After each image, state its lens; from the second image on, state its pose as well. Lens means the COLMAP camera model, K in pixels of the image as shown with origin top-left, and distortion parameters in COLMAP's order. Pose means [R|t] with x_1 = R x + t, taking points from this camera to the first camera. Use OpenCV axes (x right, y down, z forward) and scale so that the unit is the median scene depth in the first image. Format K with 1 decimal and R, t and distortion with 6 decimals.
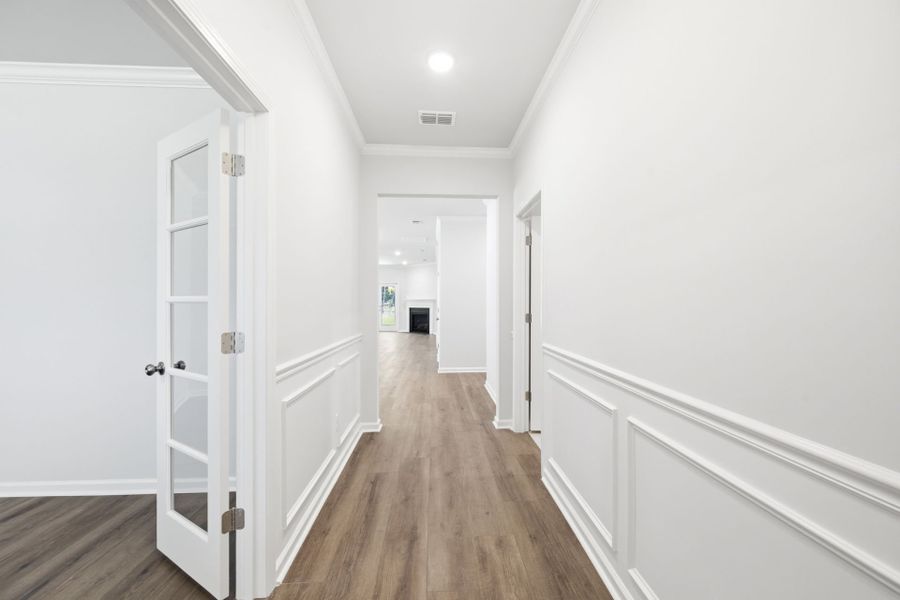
lens RADIAL K [[355.5, 0, 445.8], [0, 355.5, 301.3], [0, 0, 1]] dist [-0.000063, -0.000093]
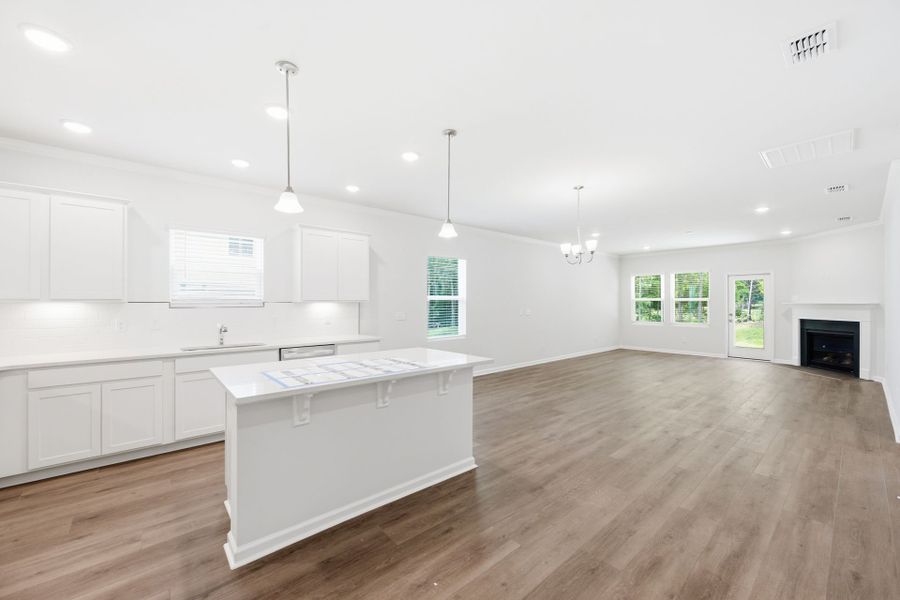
lens RADIAL K [[355.5, 0, 452.5], [0, 355.5, 299.7], [0, 0, 1]] dist [-0.000063, -0.000093]
pose [[0.628241, -0.004428, -0.778006, -0.018300], [-0.000486, 0.999981, -0.006083, -0.007021], [0.778019, 0.004199, 0.628227, 0.295353]]
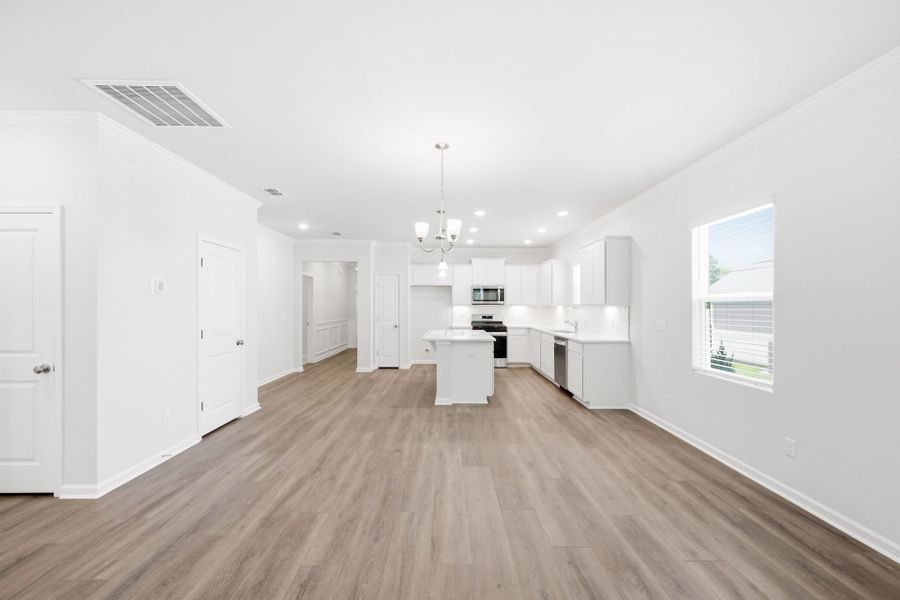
lens RADIAL K [[355.5, 0, 450.8], [0, 355.5, 303.8], [0, 0, 1]] dist [-0.000063, -0.000093]
pose [[-0.999529, 0.003975, 0.030416, -0.201176], [0.003831, 0.999981, -0.004802, -0.007142], [-0.030434, -0.004684, -0.999526, 0.792304]]
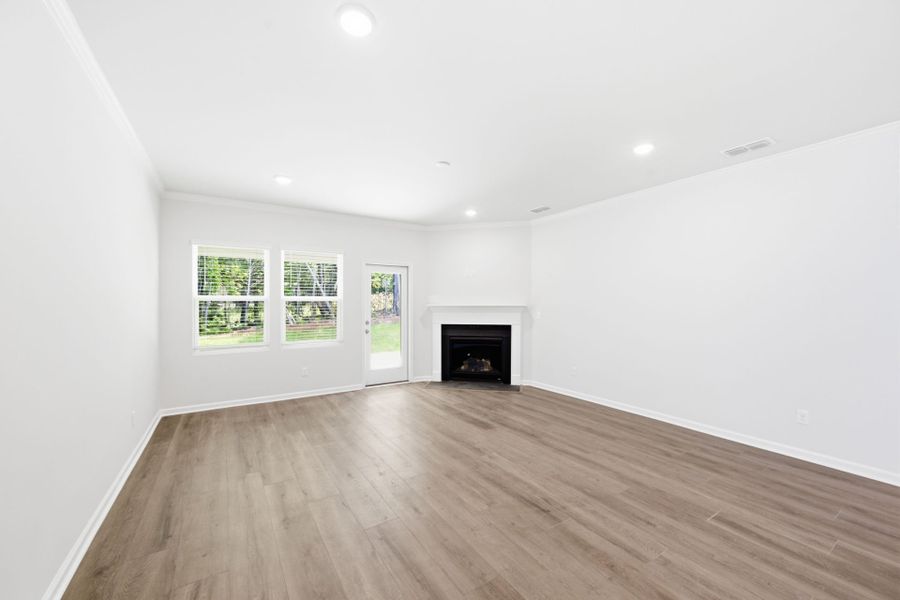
lens RADIAL K [[355.5, 0, 459.0], [0, 355.5, 299.3], [0, 0, 1]] dist [-0.000063, -0.000093]
pose [[0.856691, 0.011618, 0.515700, -0.321425], [-0.004038, 0.999867, -0.015817, -0.006110], [-0.515815, 0.011468, 0.856623, 0.651863]]
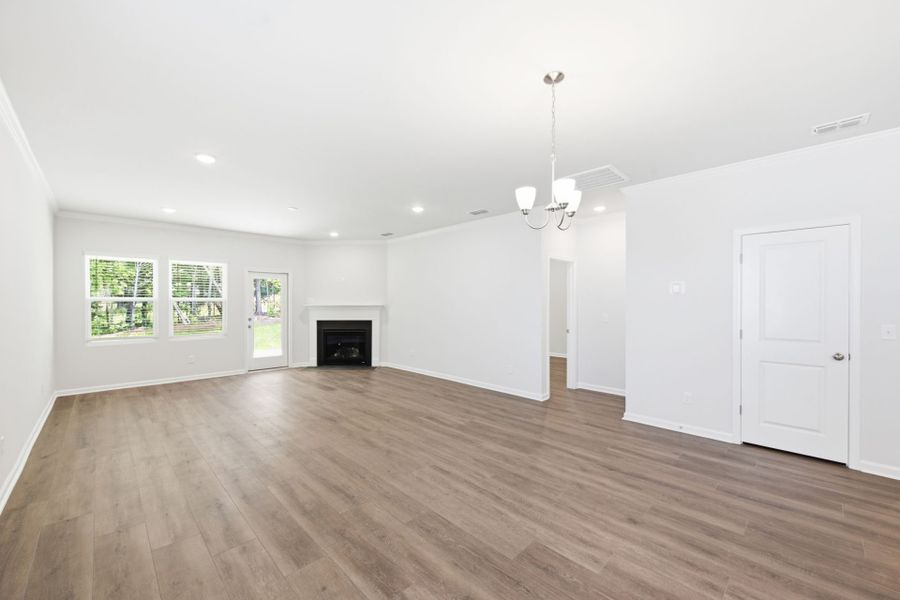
lens RADIAL K [[355.5, 0, 456.2], [0, 355.5, 303.8], [0, 0, 1]] dist [-0.000063, -0.000093]
pose [[0.735968, 0.003883, 0.677005, -0.326089], [-0.002553, 0.999992, -0.002961, -0.006486], [-0.677012, 0.000451, 0.735972, 0.487014]]
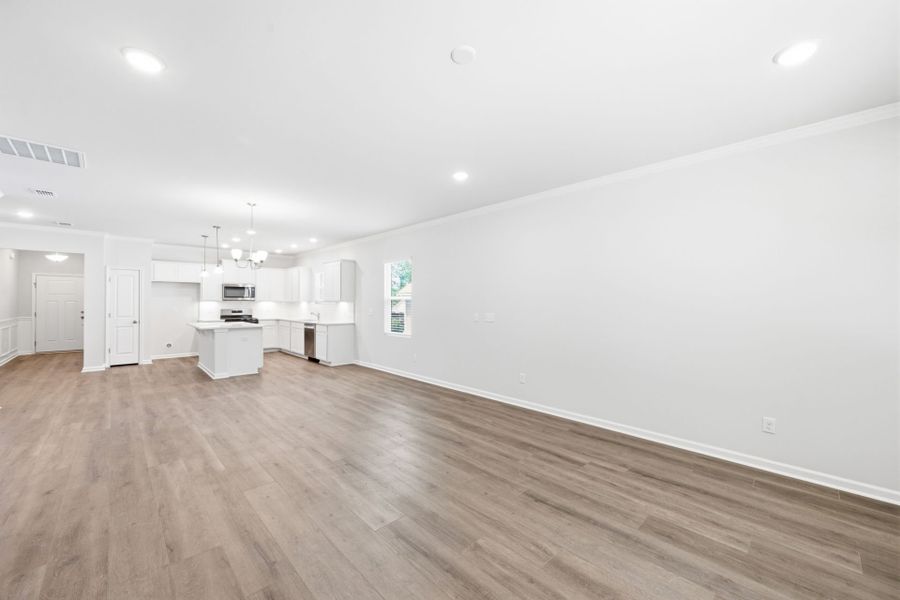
lens RADIAL K [[355.5, 0, 452.6], [0, 355.5, 300.6], [0, 0, 1]] dist [-0.000063, -0.000093]
pose [[-0.751420, 0.000085, -0.659824, -0.104994], [0.000320, 1.000000, -0.000236, -0.007950], [0.659824, -0.000389, -0.751420, 0.976871]]
